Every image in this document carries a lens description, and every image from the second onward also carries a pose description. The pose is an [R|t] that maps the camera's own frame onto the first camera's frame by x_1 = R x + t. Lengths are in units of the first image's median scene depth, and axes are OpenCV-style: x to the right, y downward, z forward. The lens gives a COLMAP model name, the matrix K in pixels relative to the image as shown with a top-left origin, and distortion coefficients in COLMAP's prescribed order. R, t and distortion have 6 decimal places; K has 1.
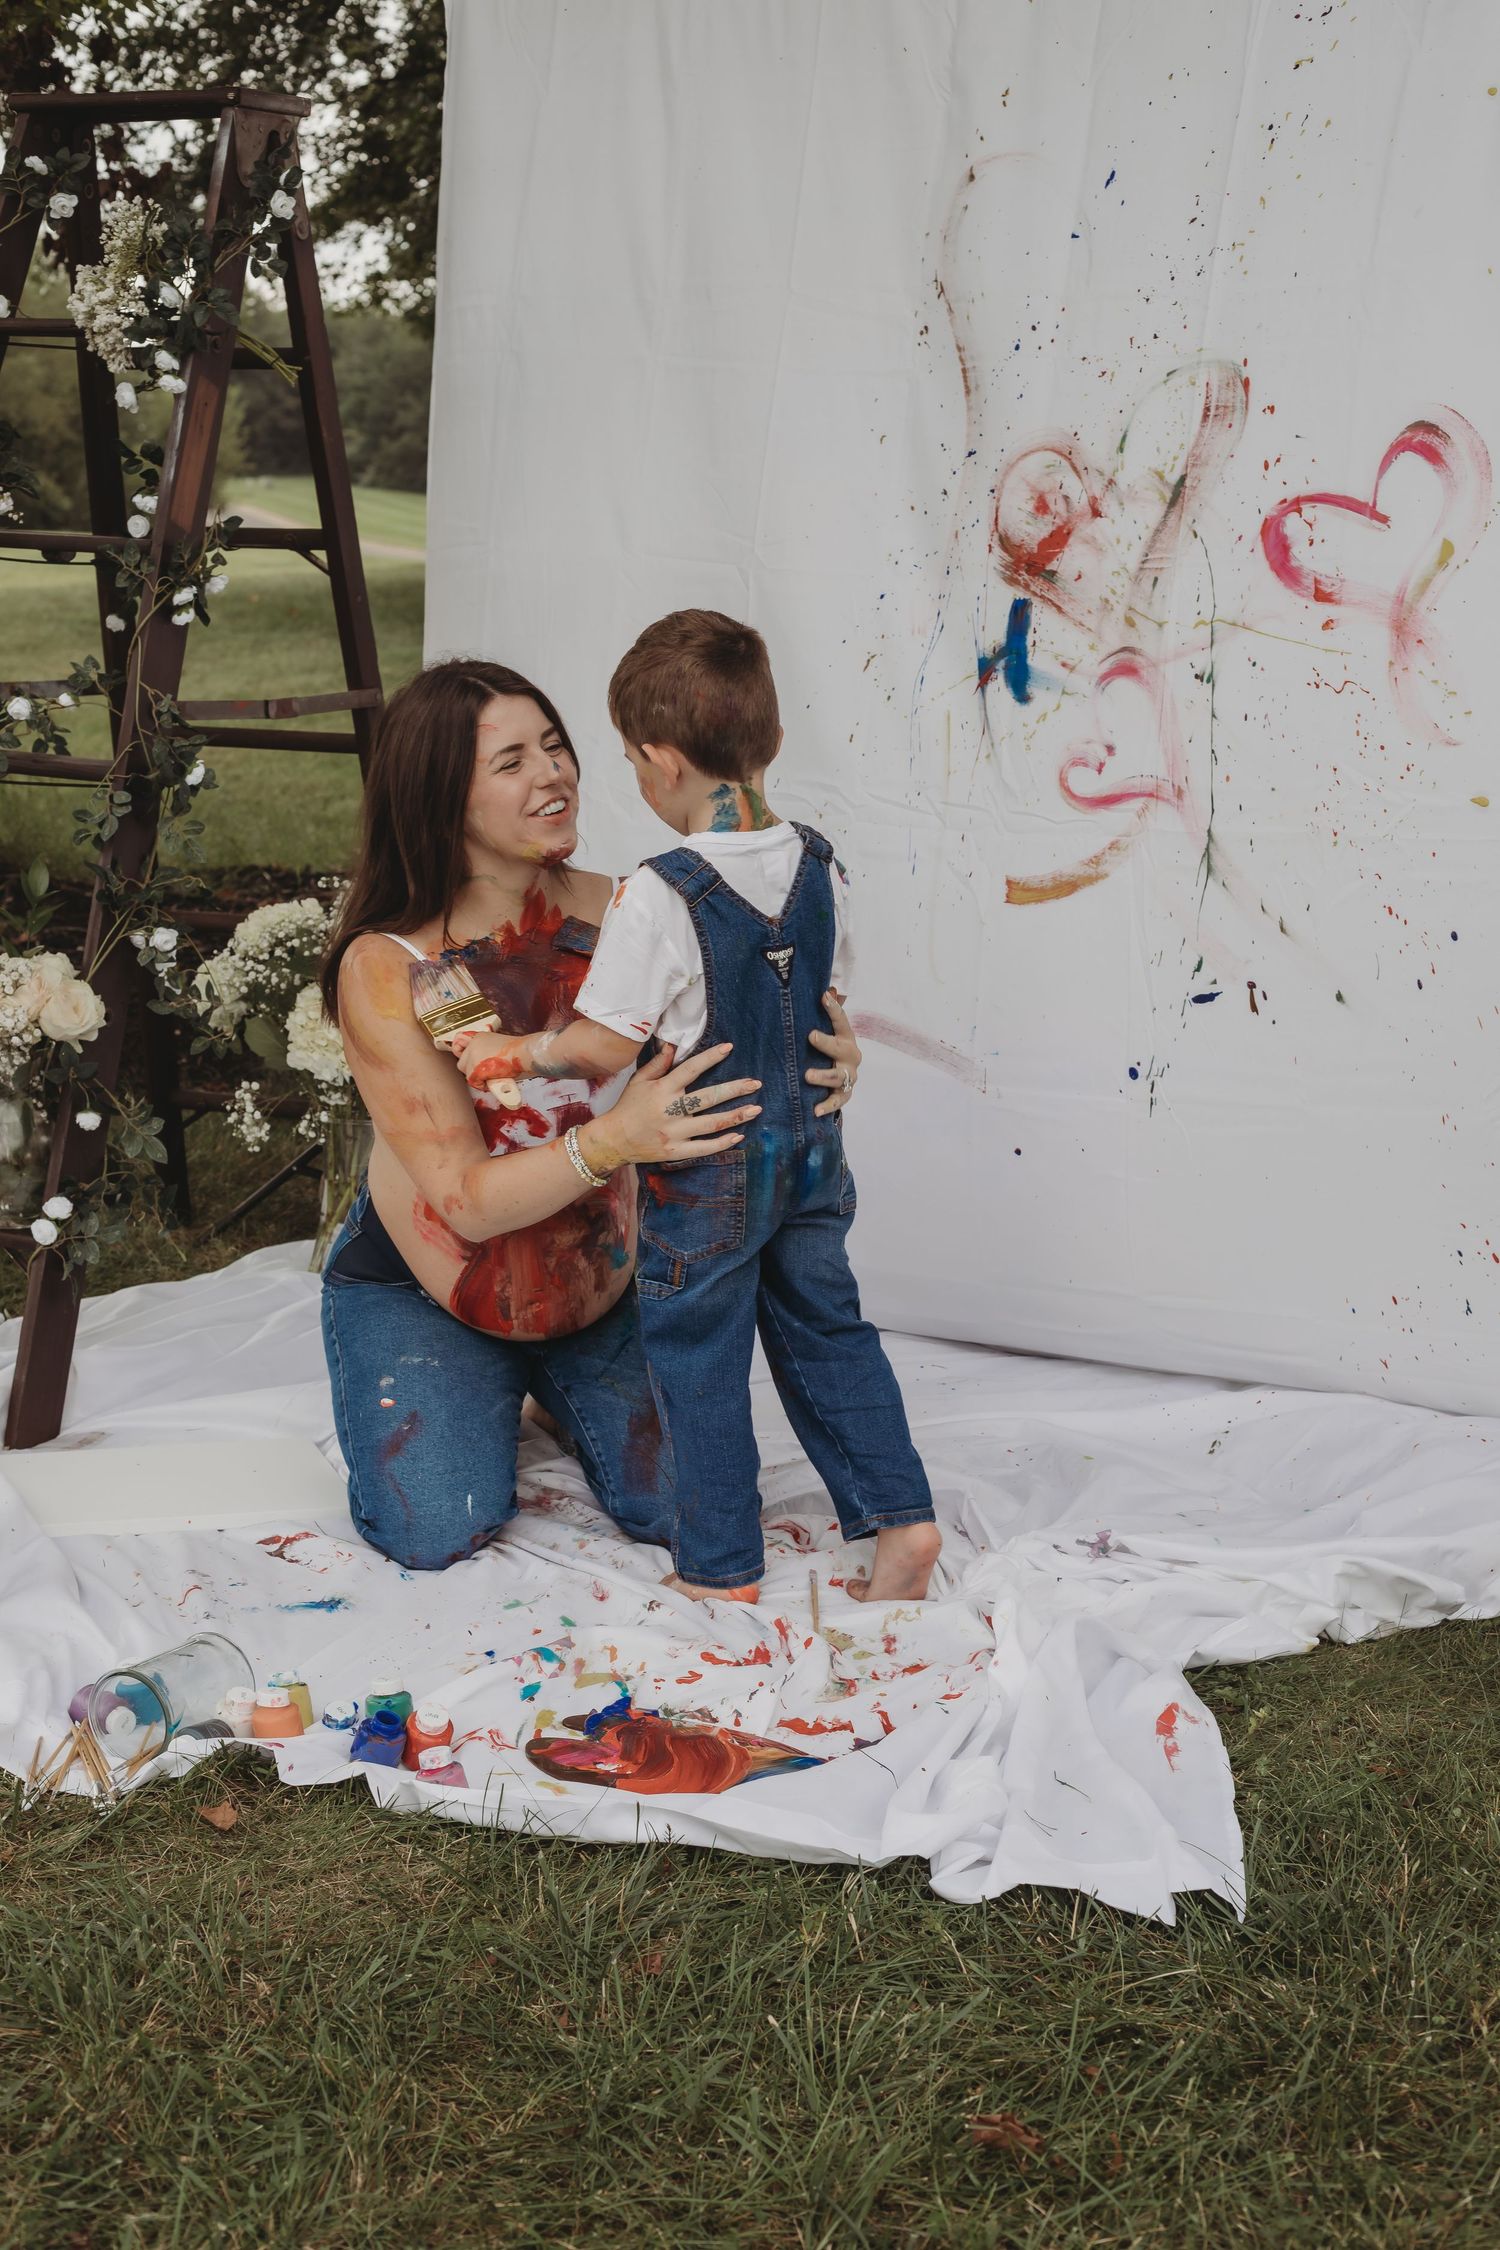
lens RADIAL K [[3361.3, 0, 762.9], [0, 3361.3, 1133.8], [0, 0, 1]] dist [-0.072480, 0.000000]
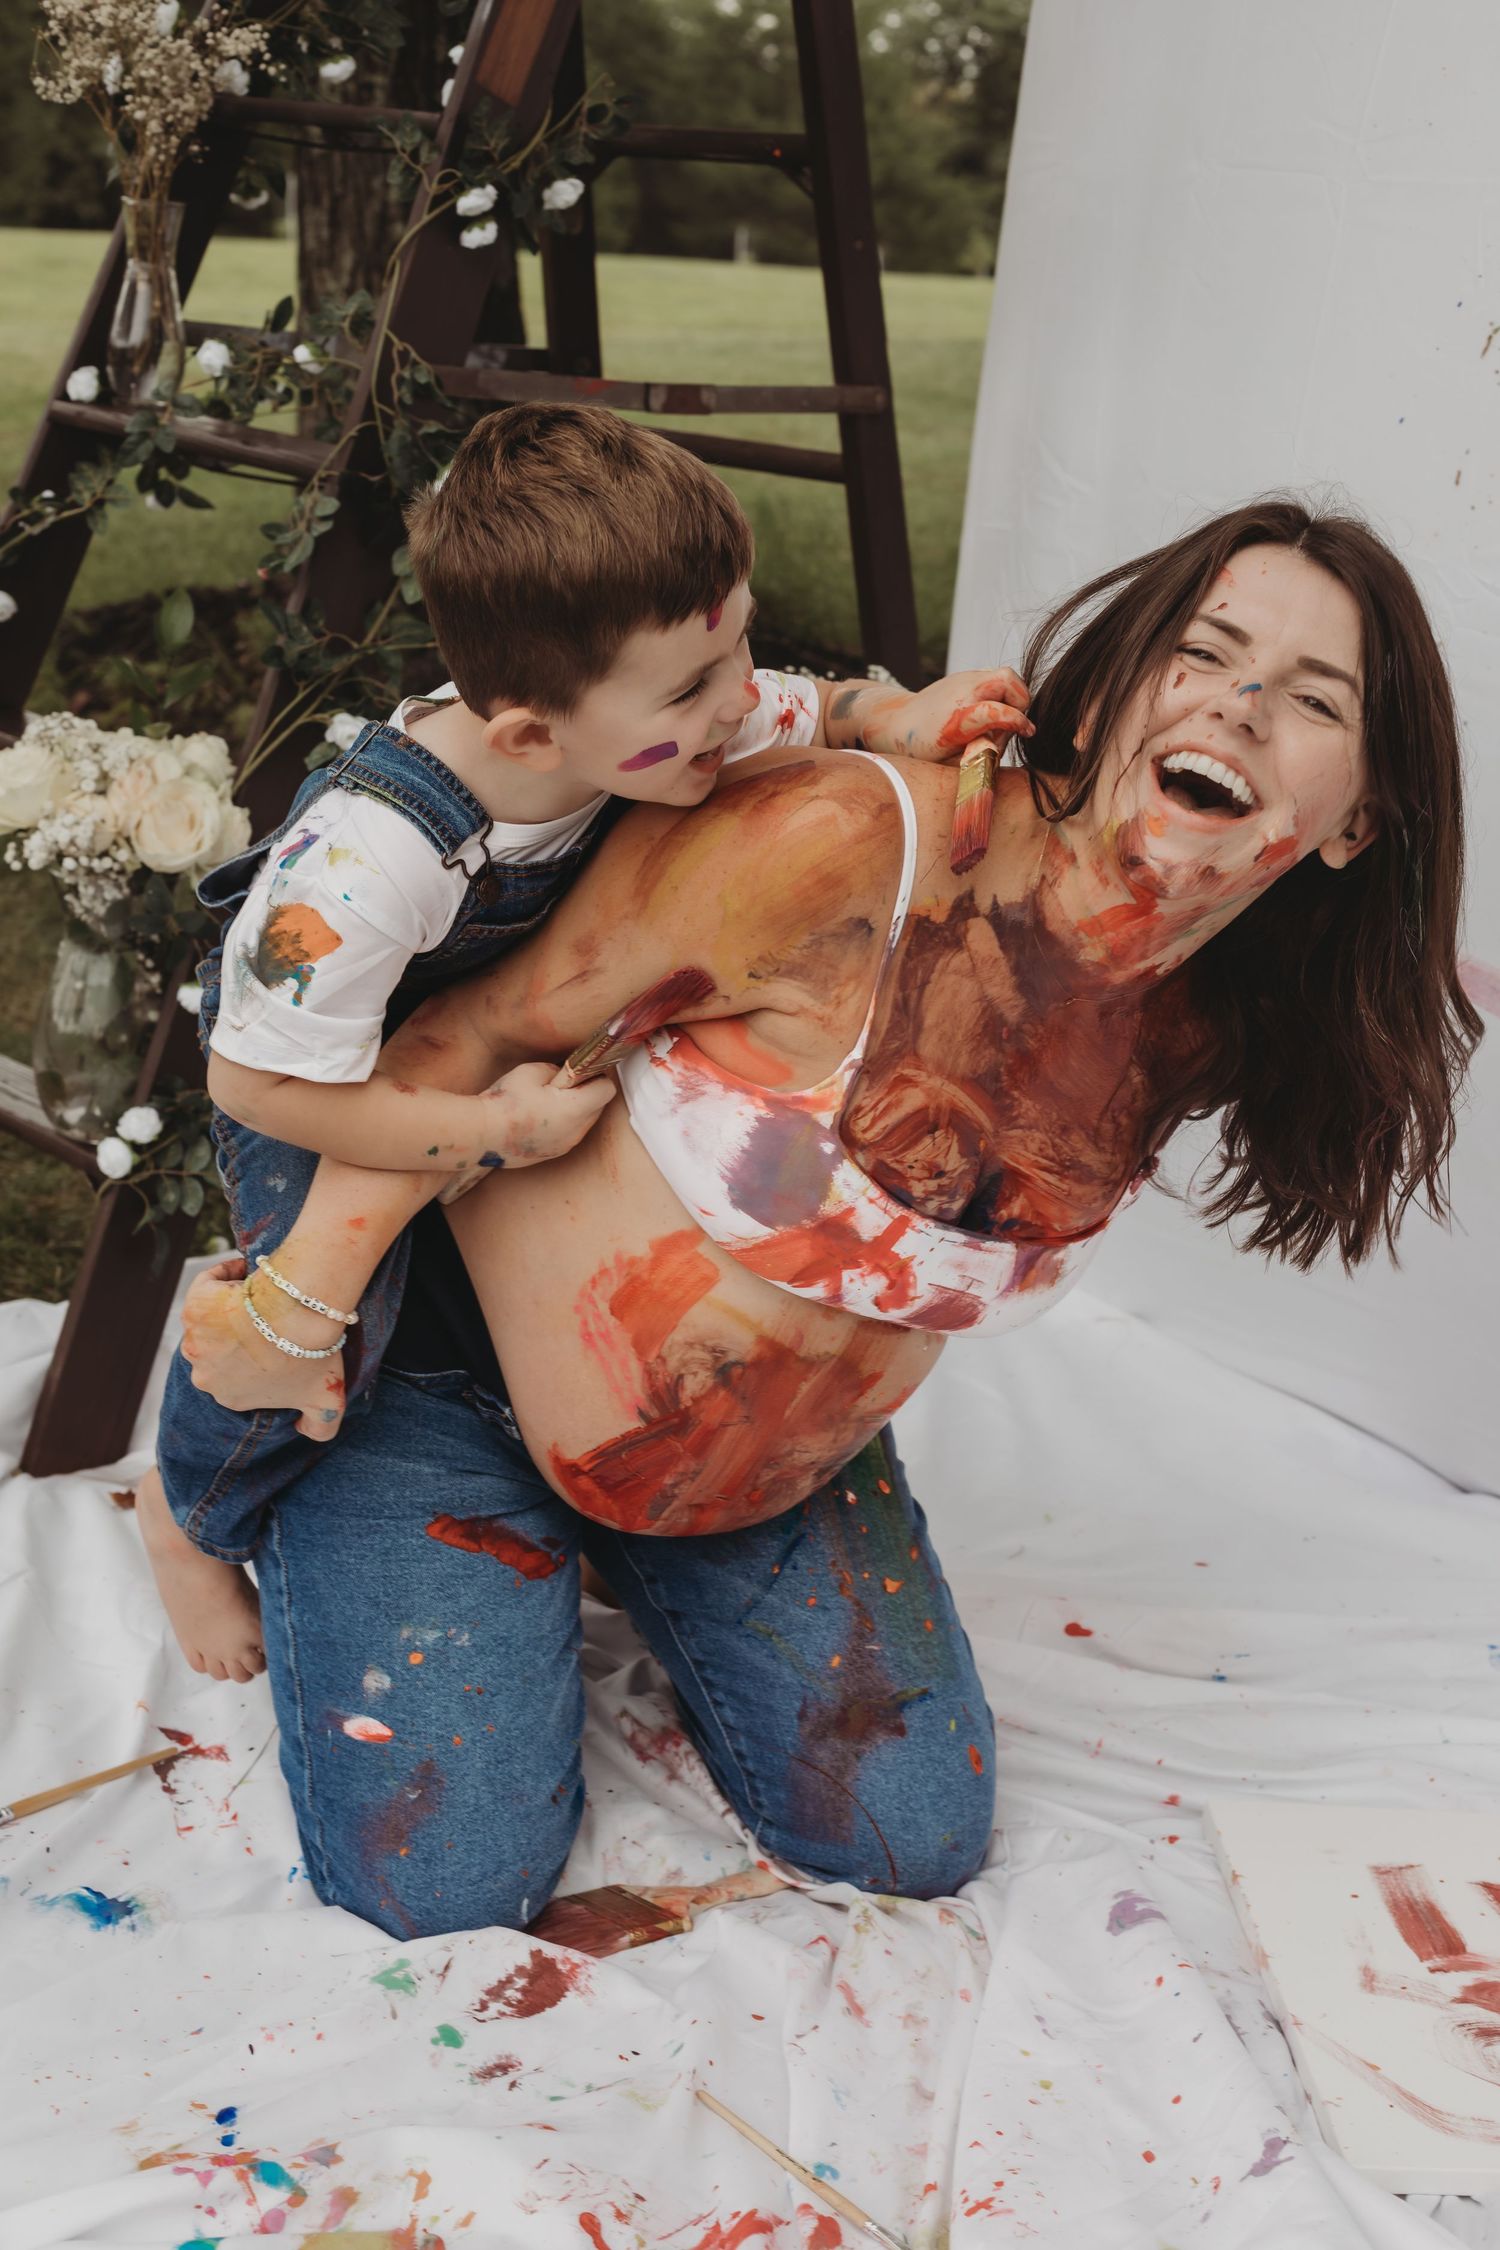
lens RADIAL K [[3361.3, 0, 751.2], [0, 3361.3, 1132.1], [0, 0, 1]] dist [-0.072480, 0.000000]
pose [[0.925513, 0.147994, -0.348602, 0.145470], [-0.125790, 0.988355, 0.085629, -0.053755], [0.357215, -0.035400, 0.933351, 0.485920]]
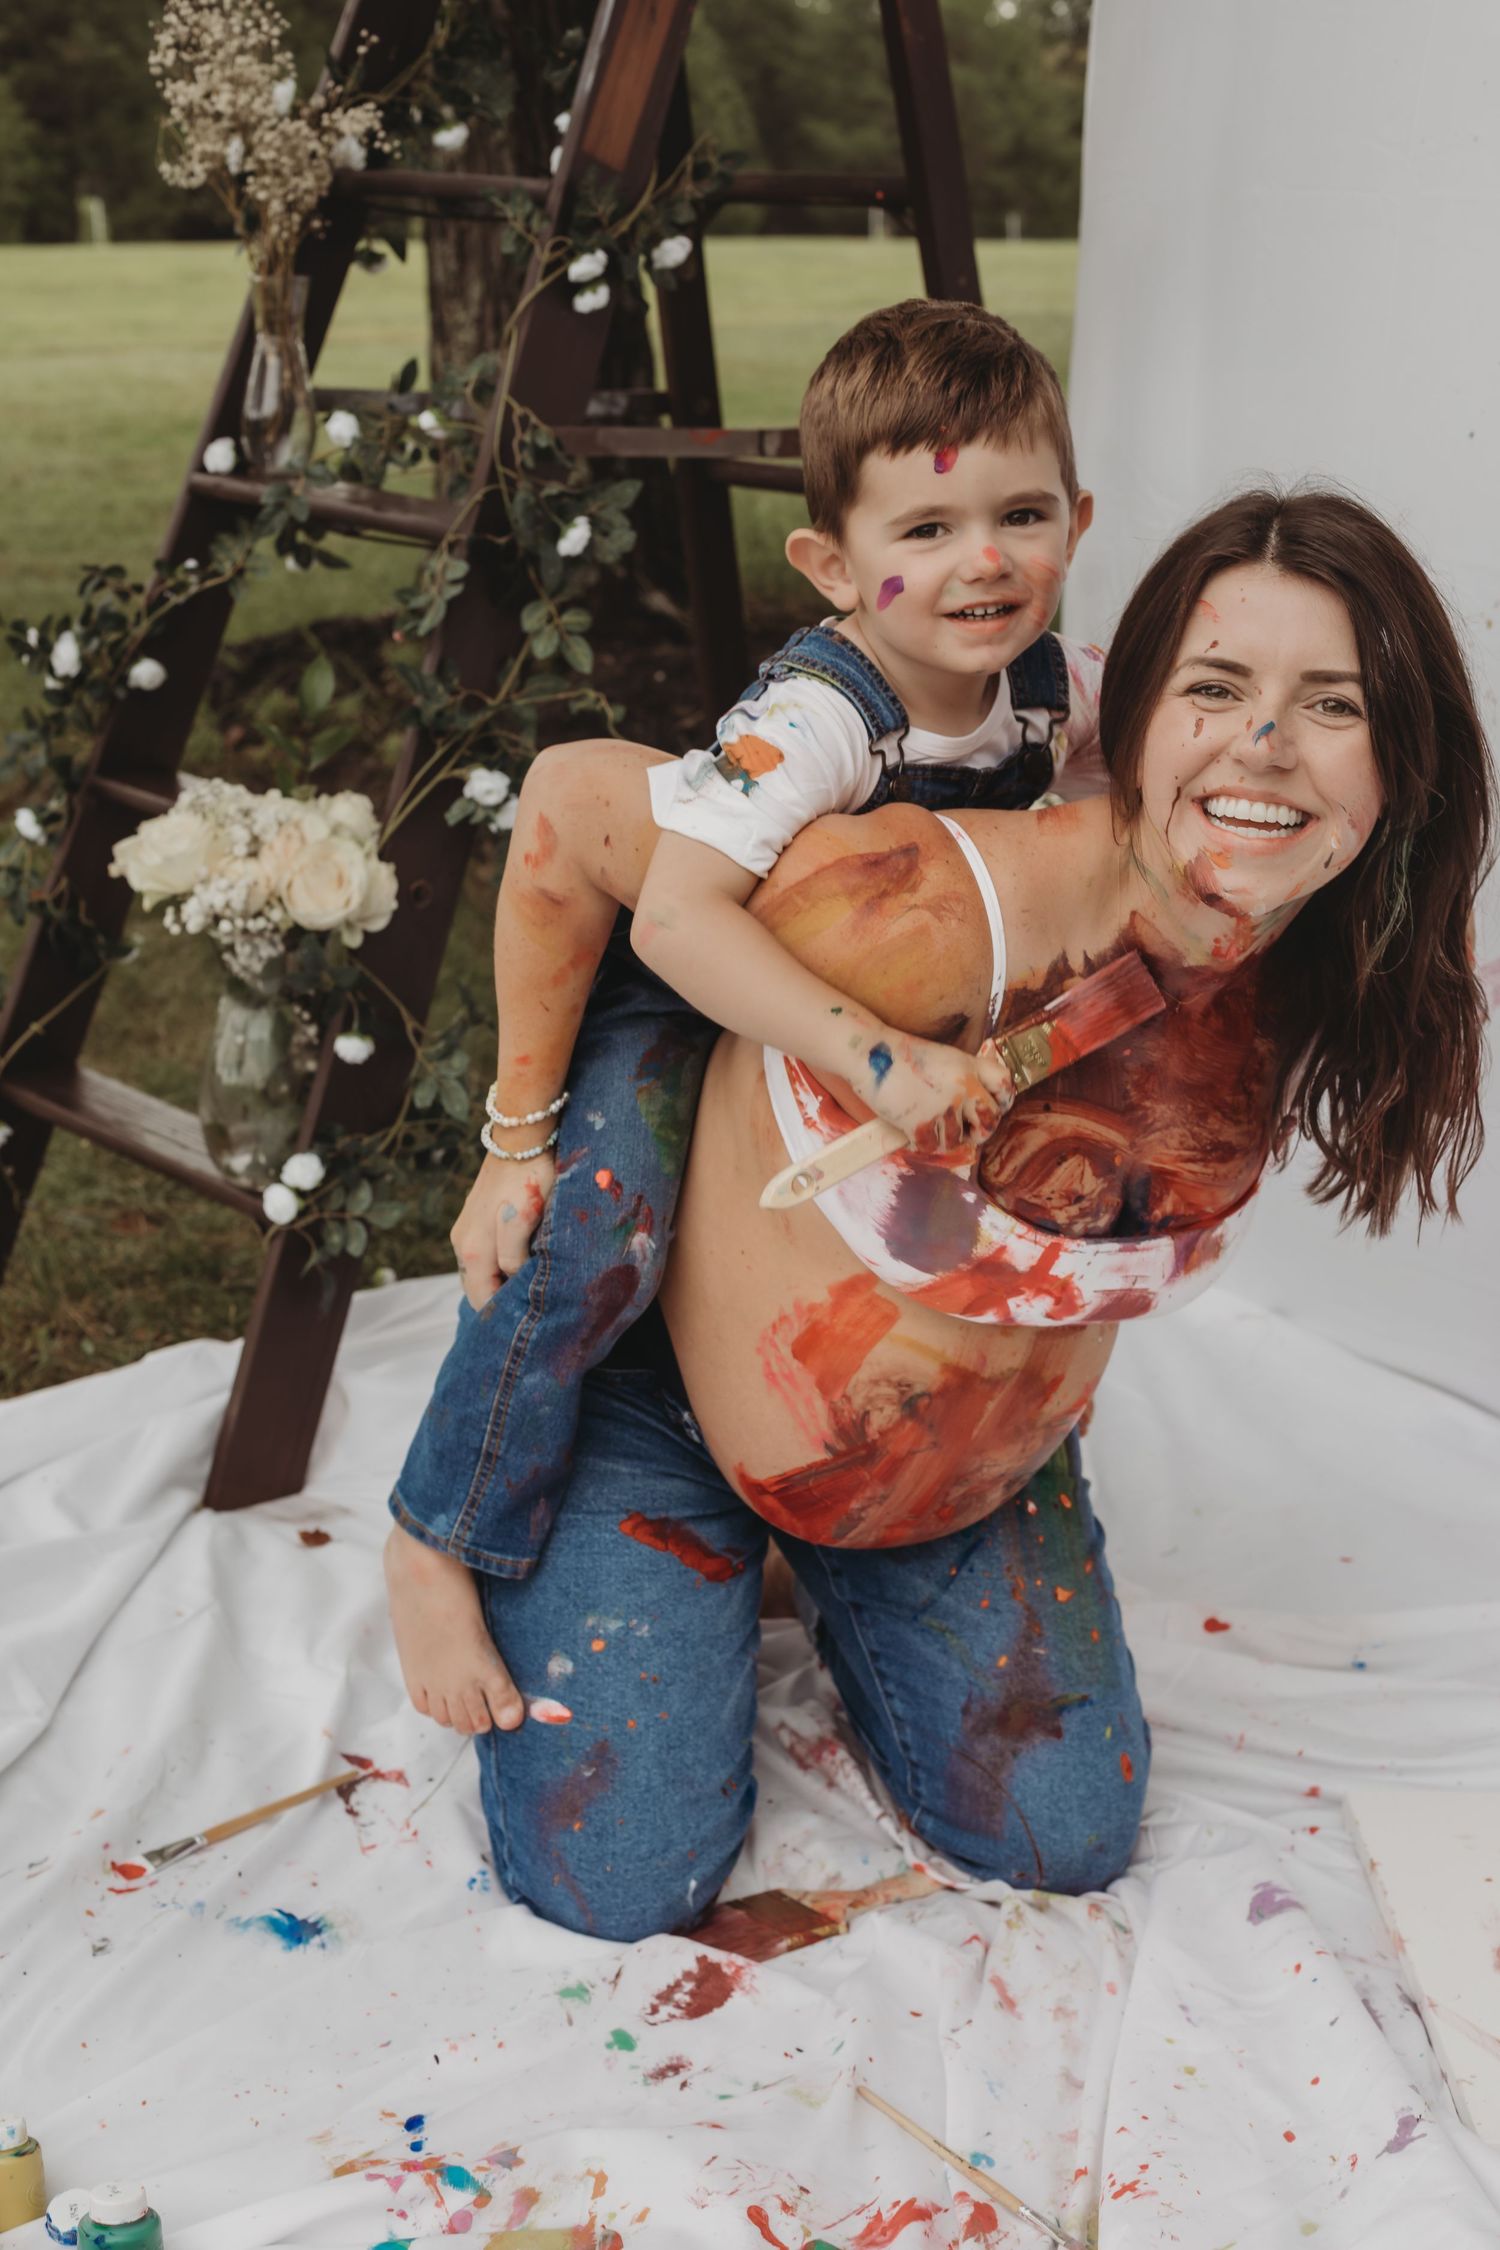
lens RADIAL K [[3361.3, 0, 756.4], [0, 3361.3, 1140.0], [0, 0, 1]] dist [-0.072480, 0.000000]
pose [[0.912040, 0.114861, -0.393689, 0.161295], [-0.081274, 0.991560, 0.101009, -0.068690], [0.401968, -0.060127, 0.913677, 0.464277]]
